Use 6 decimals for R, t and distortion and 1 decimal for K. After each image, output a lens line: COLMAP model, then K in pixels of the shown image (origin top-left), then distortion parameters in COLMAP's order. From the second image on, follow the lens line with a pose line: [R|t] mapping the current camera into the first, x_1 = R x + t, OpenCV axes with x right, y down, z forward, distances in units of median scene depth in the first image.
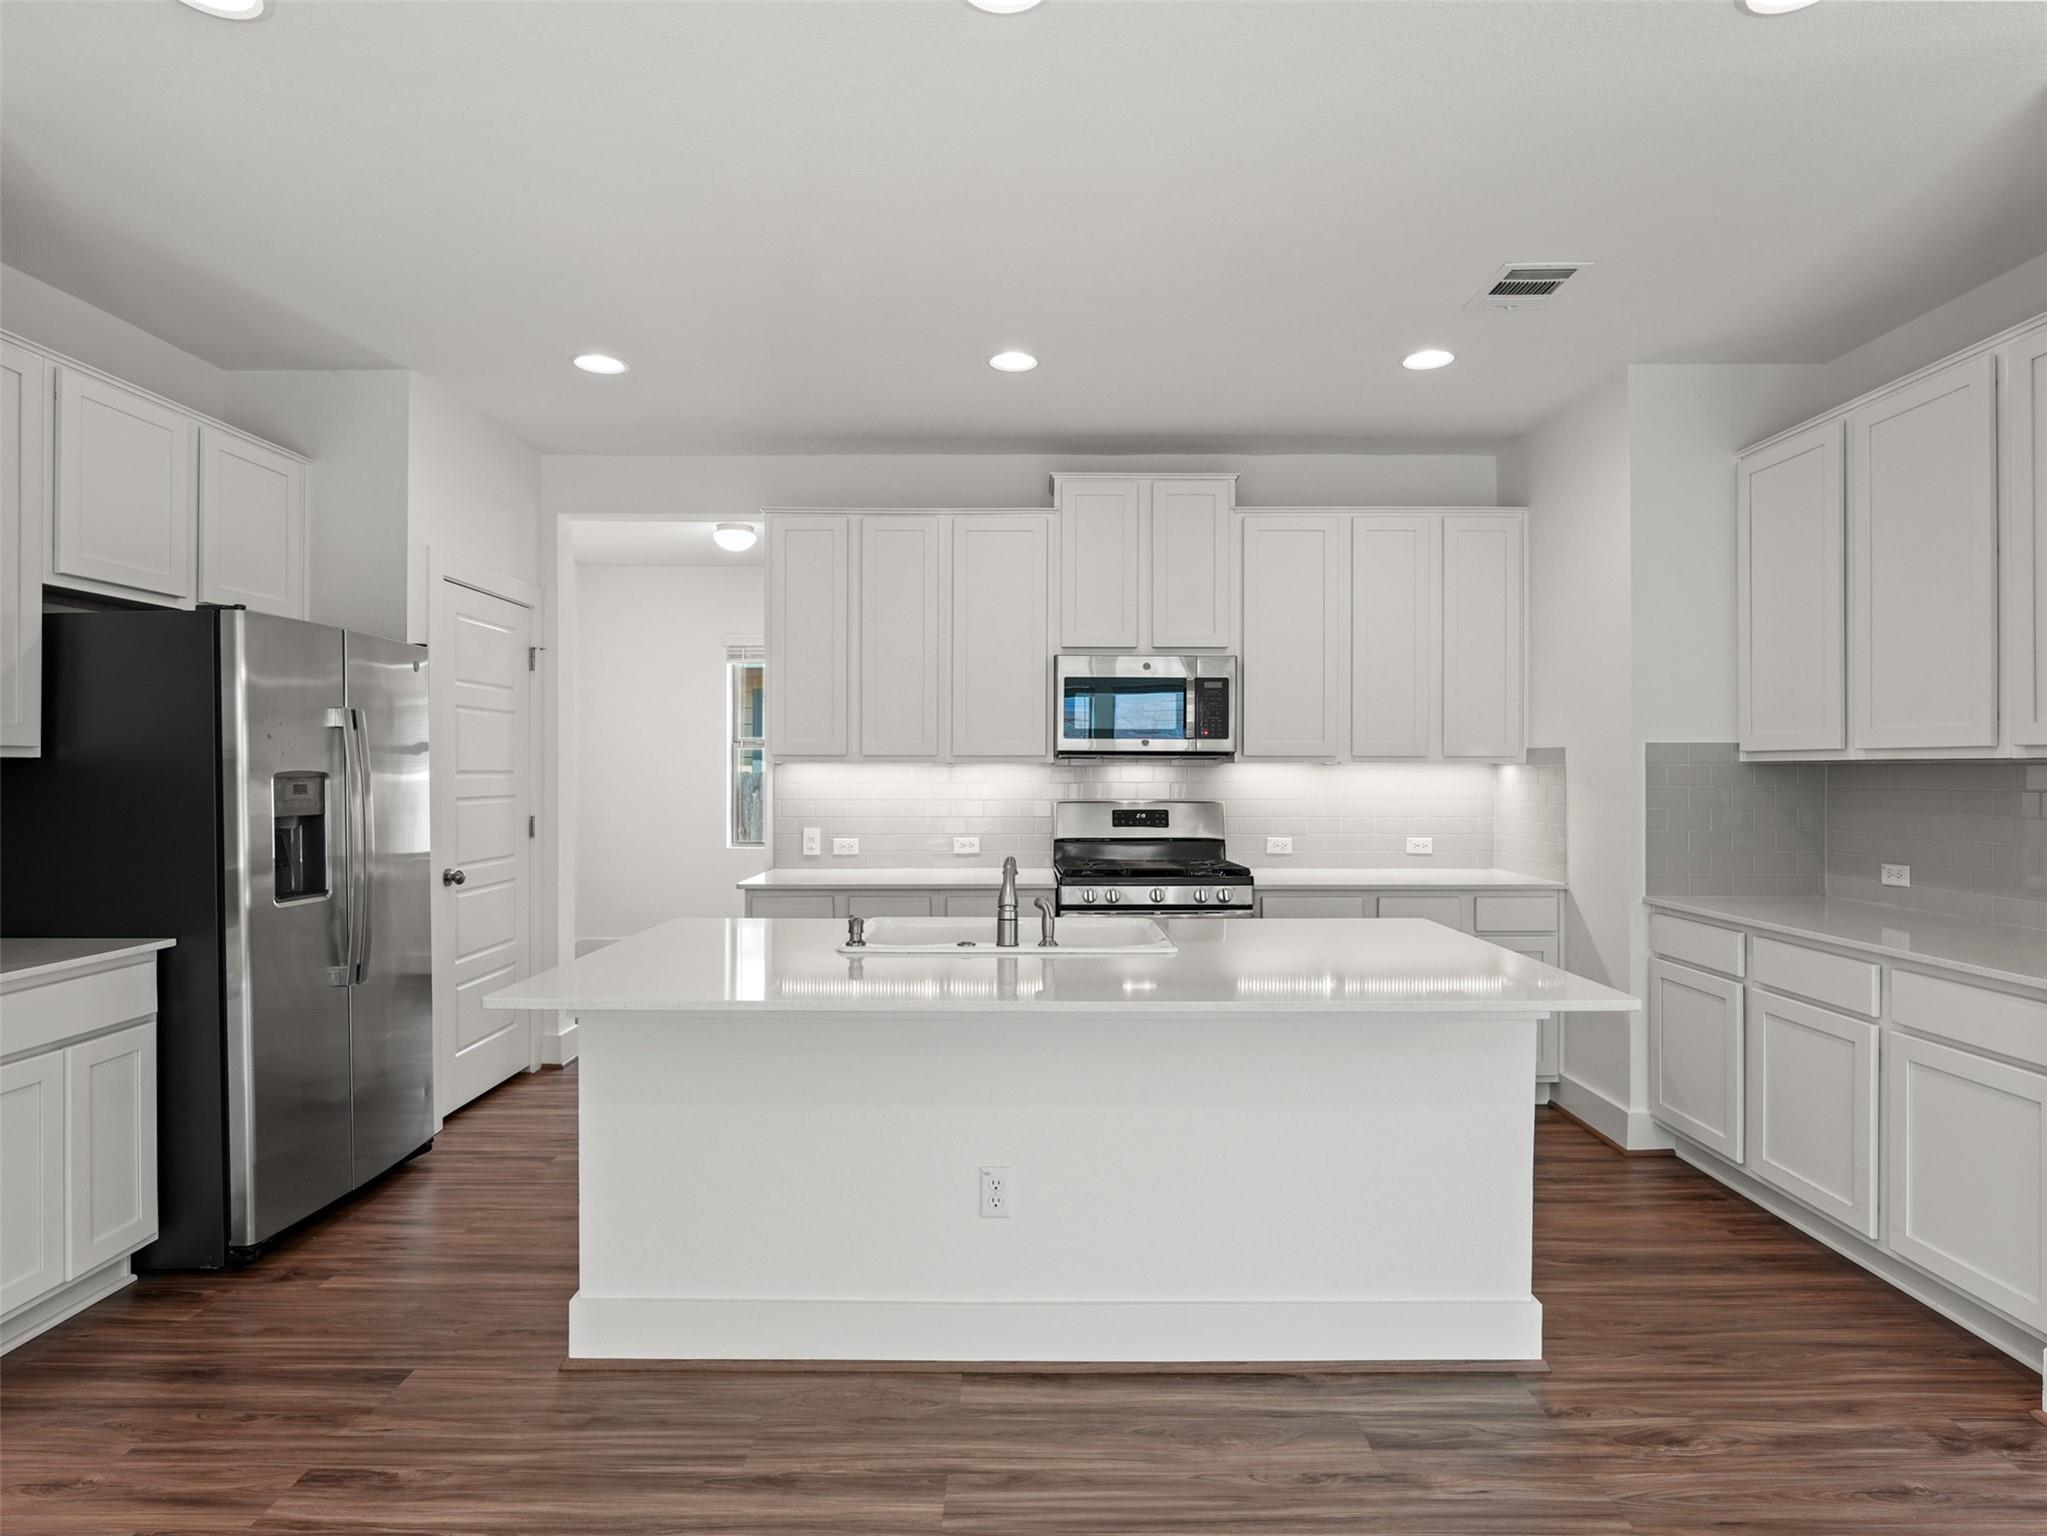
lens RADIAL K [[1108.5, 0, 1018.0], [0, 1108.5, 769.0], [0, 0, 1]] dist [-0.001458, -0.000848]
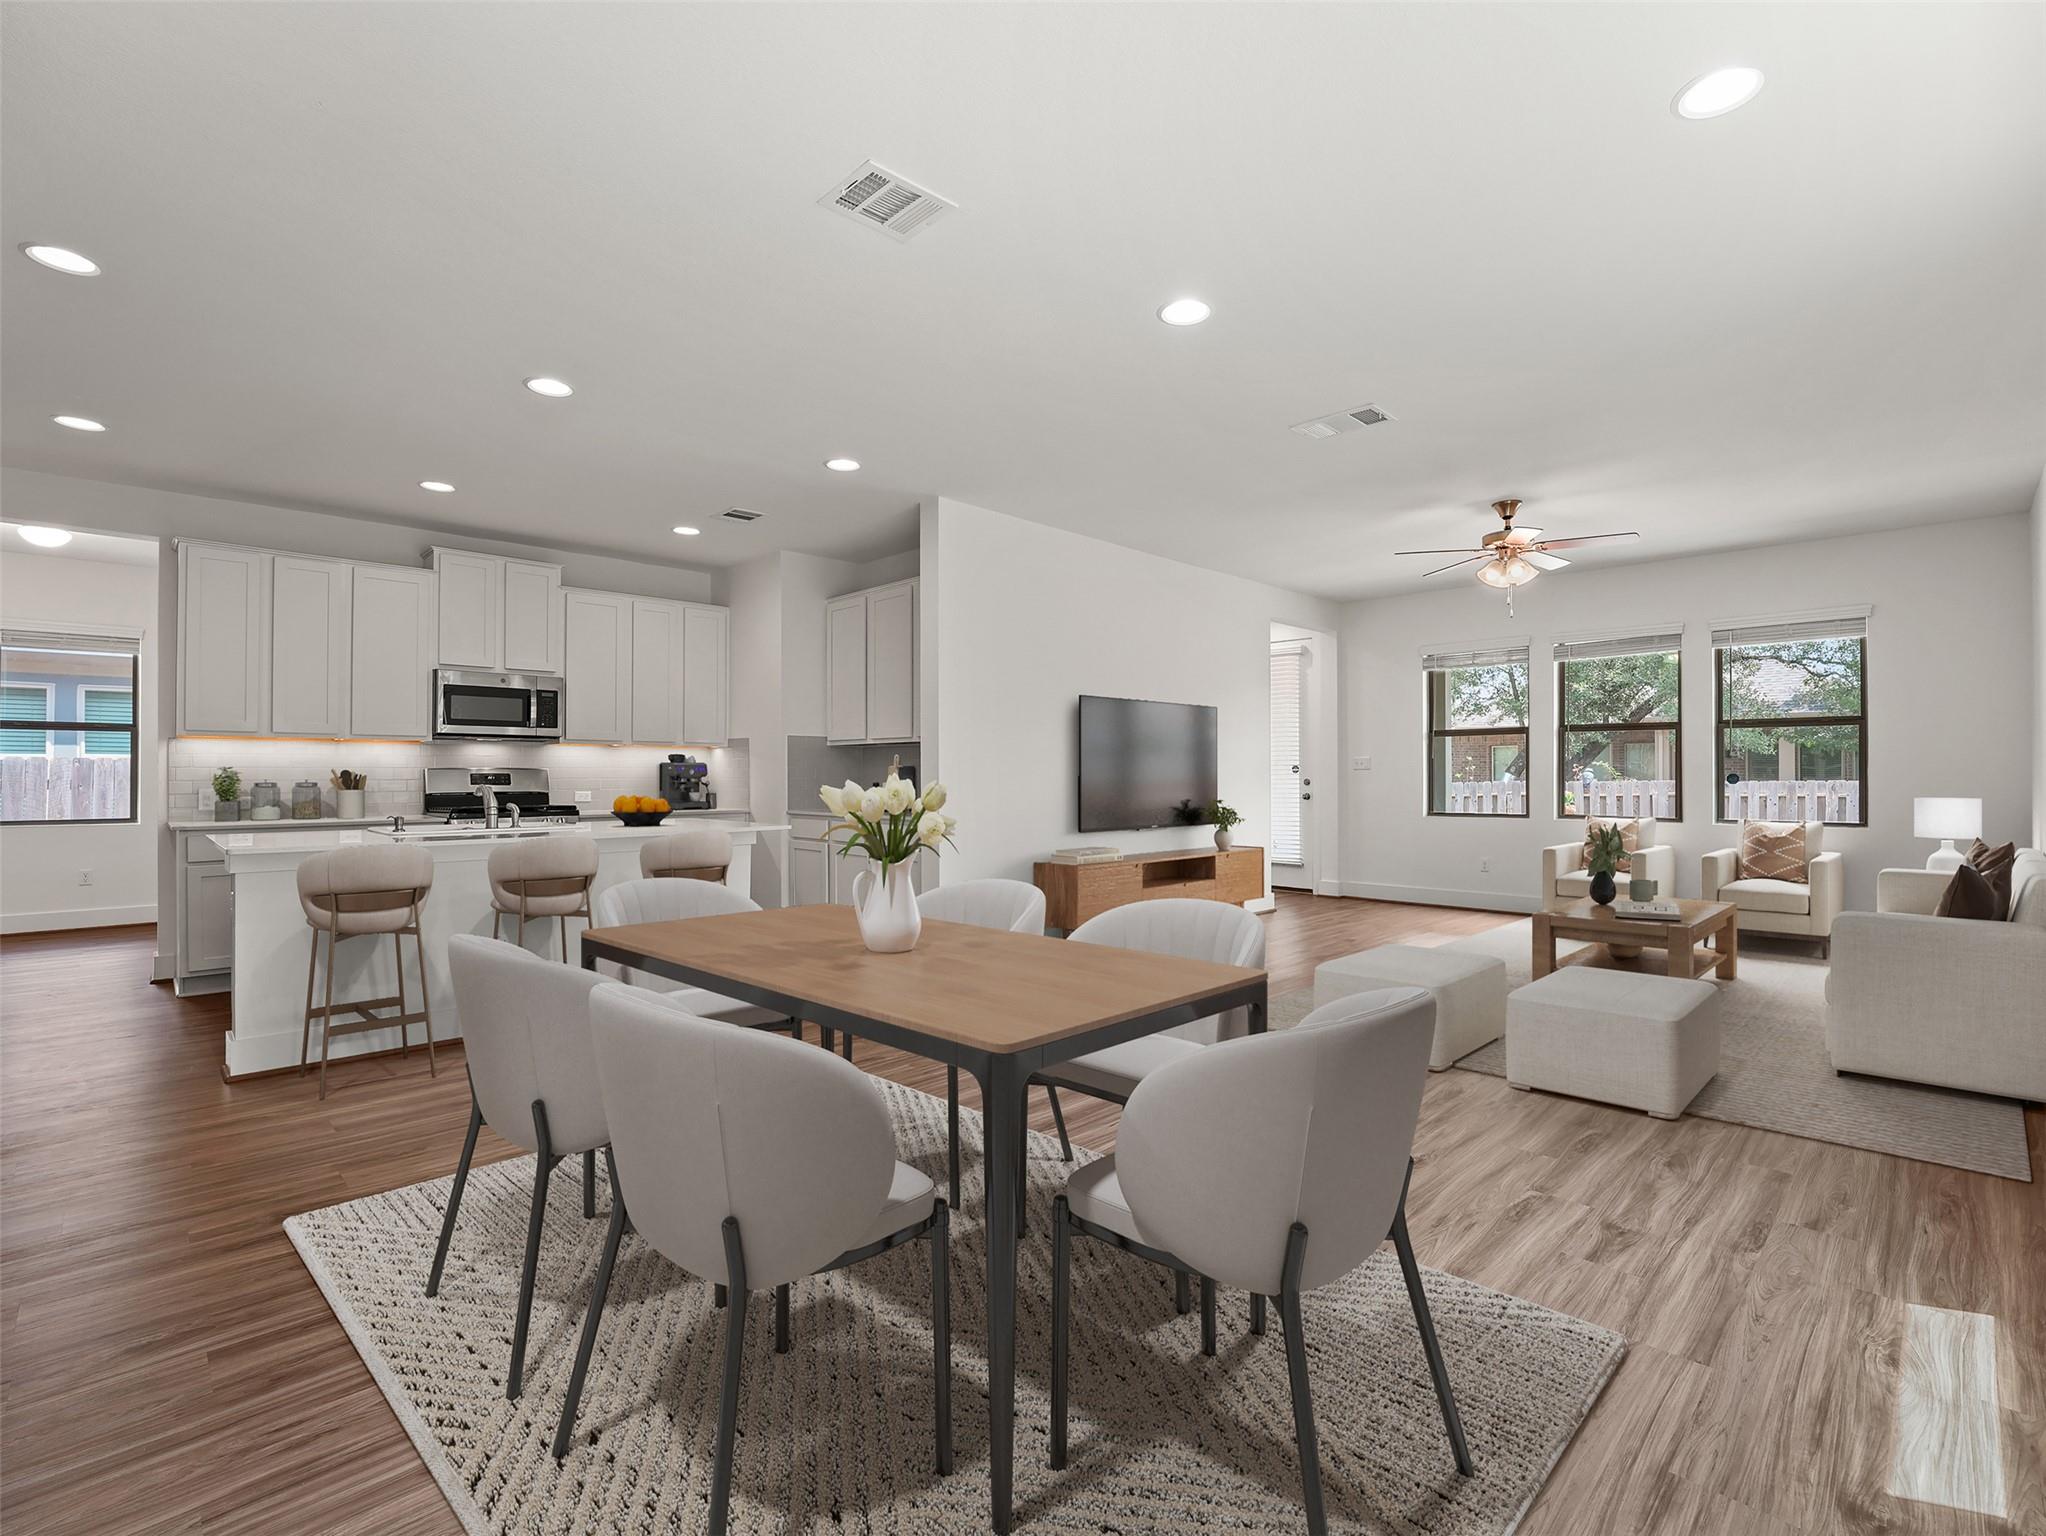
lens RADIAL K [[974.5, 0, 1026.0], [0, 974.5, 772.3], [0, 0, 1]] dist [-0.005041, -0.000560]
pose [[0.715840, -0.000843, 0.698264, -0.315073], [-0.000020, 0.999999, 0.001227, 0.035296], [-0.698264, -0.000892, 0.715839, -0.500053]]
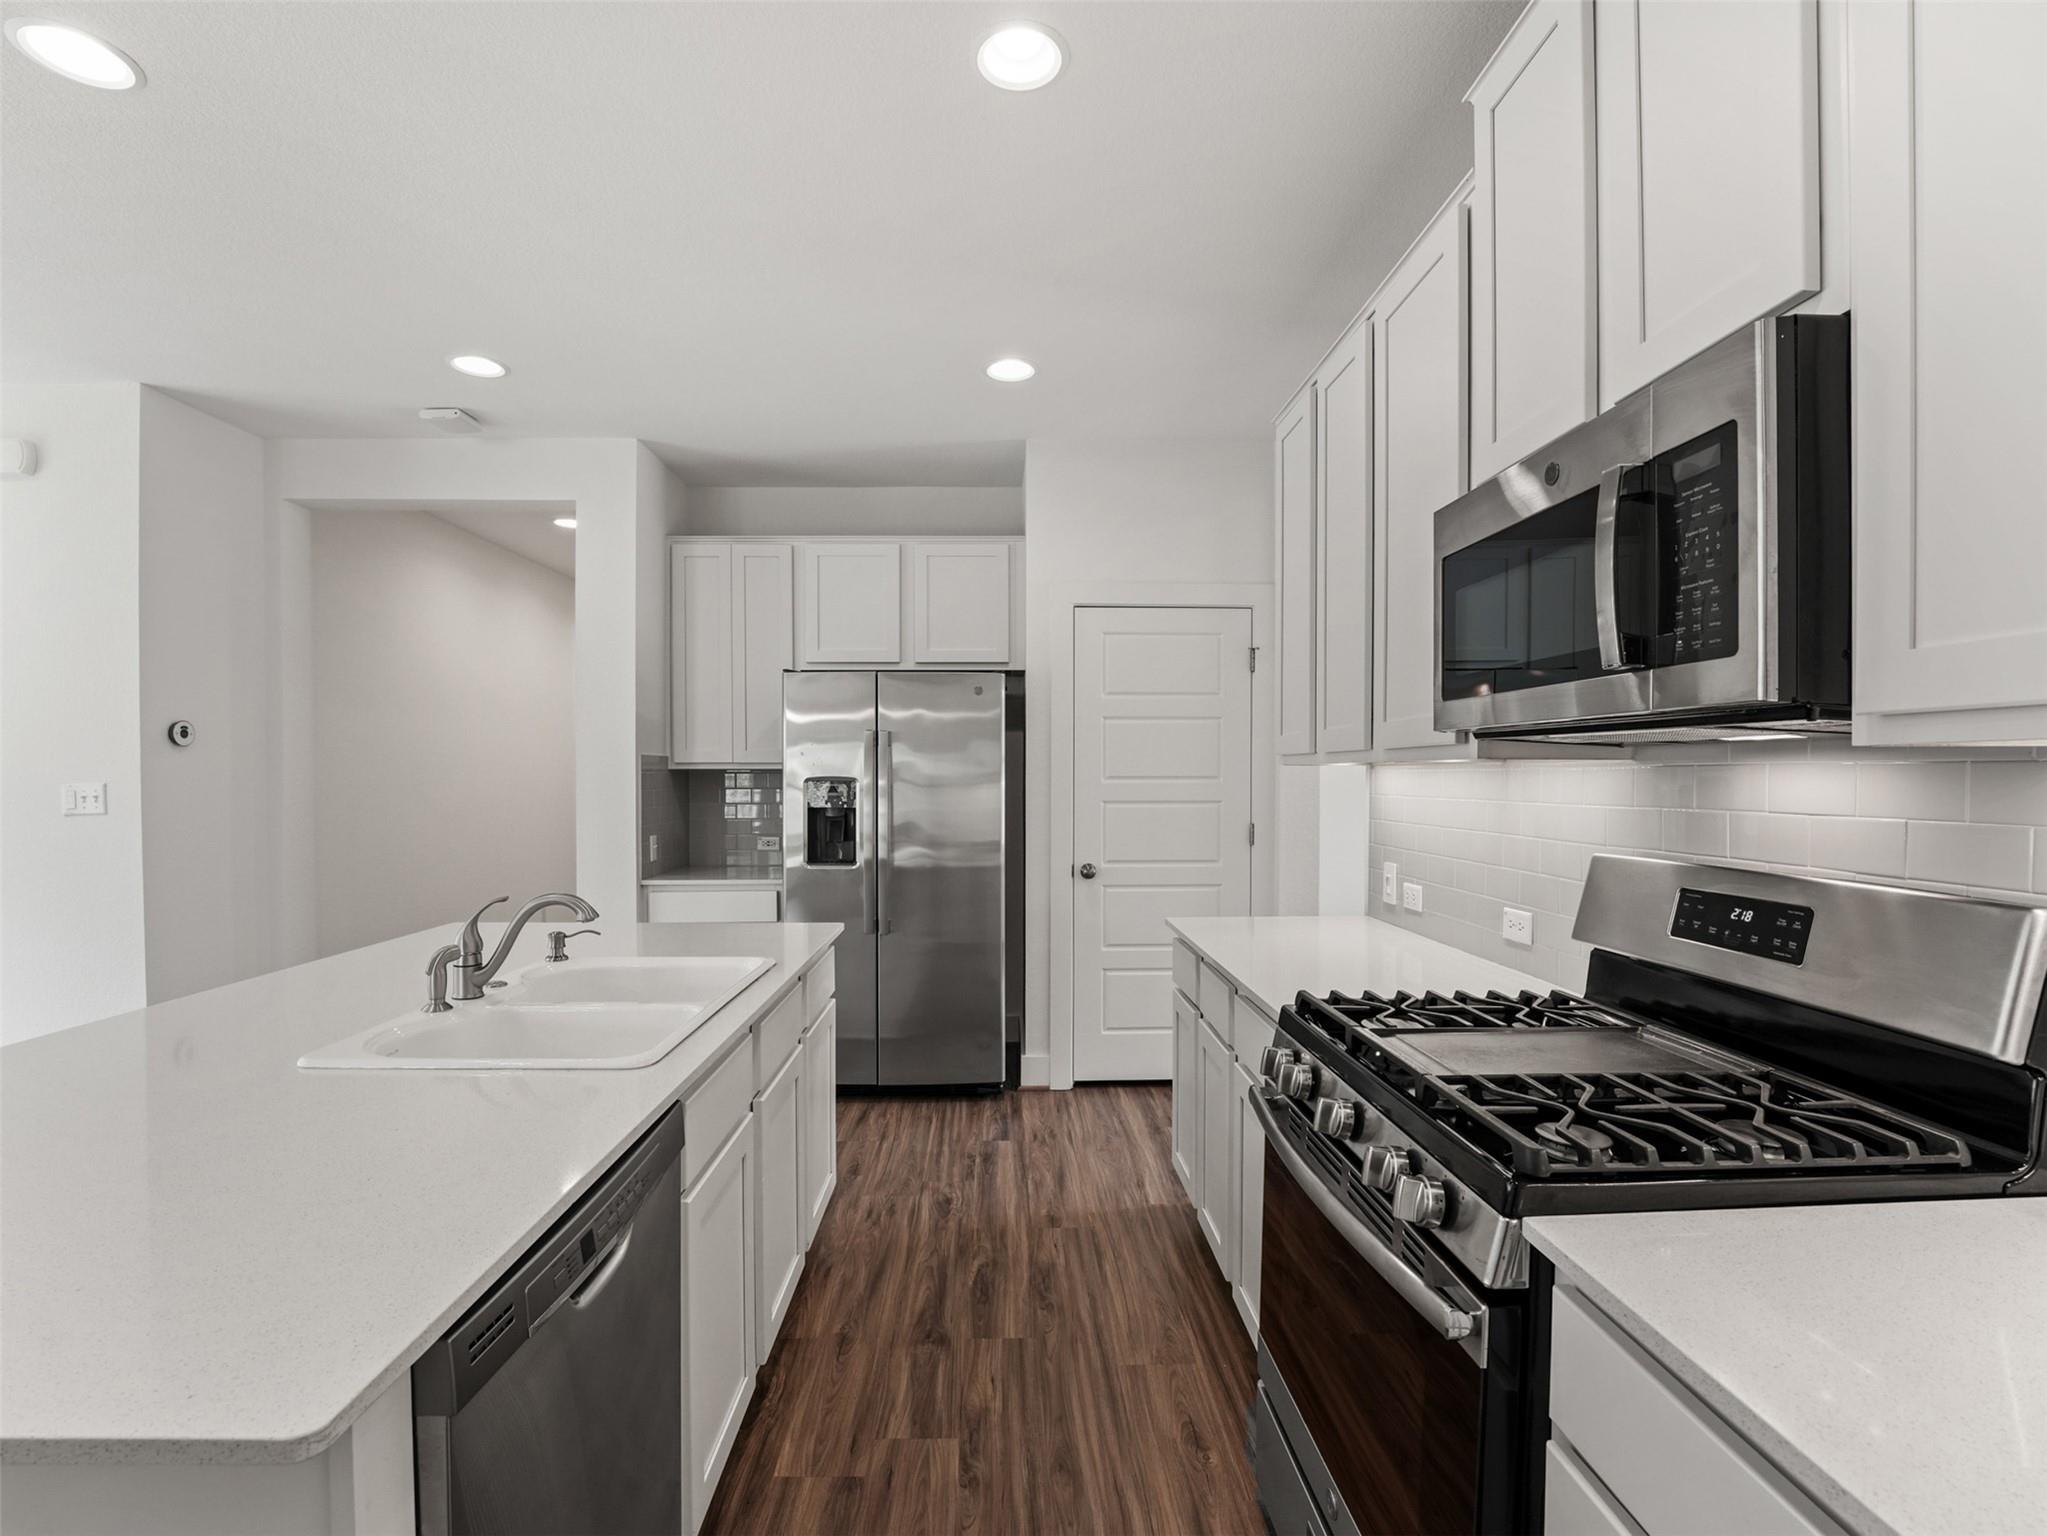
lens RADIAL K [[949.4, 0, 1025.3], [0, 949.4, 795.9], [0, 0, 1]] dist [-0.024206, -0.000484]
pose [[0.025190, 0.020031, -0.999482, 0.403348], [0.001297, 0.999798, 0.020070, 0.001367], [0.999682, -0.001802, 0.025159, 0.830288]]
